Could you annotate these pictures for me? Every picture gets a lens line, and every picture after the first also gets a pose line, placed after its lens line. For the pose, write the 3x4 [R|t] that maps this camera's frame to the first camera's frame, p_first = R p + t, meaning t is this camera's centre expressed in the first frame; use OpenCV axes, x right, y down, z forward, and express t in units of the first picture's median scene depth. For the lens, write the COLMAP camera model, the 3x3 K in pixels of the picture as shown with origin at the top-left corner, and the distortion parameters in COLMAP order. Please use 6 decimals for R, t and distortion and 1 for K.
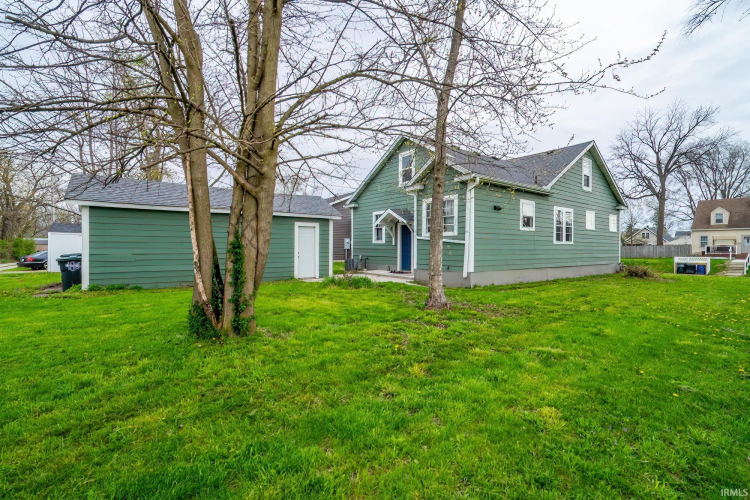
lens RADIAL K [[329.6, 0, 360.3], [0, 329.6, 253.1], [0, 0, 1]] dist [-0.002236, -0.000286]
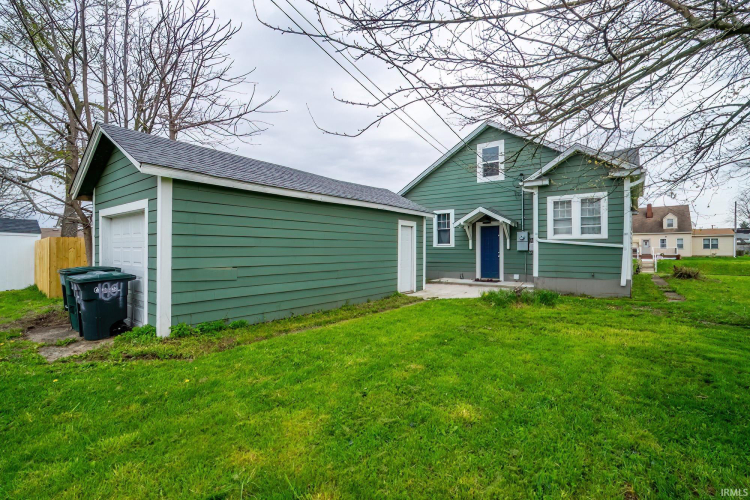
lens RADIAL K [[335.3, 0, 380.4], [0, 335.3, 249.7], [0, 0, 1]] dist [-0.002937, -0.000193]
pose [[0.960911, -0.004366, 0.276824, -0.466209], [0.009977, 0.999772, -0.018865, -0.010769], [-0.276678, 0.020890, 0.960736, 0.273295]]
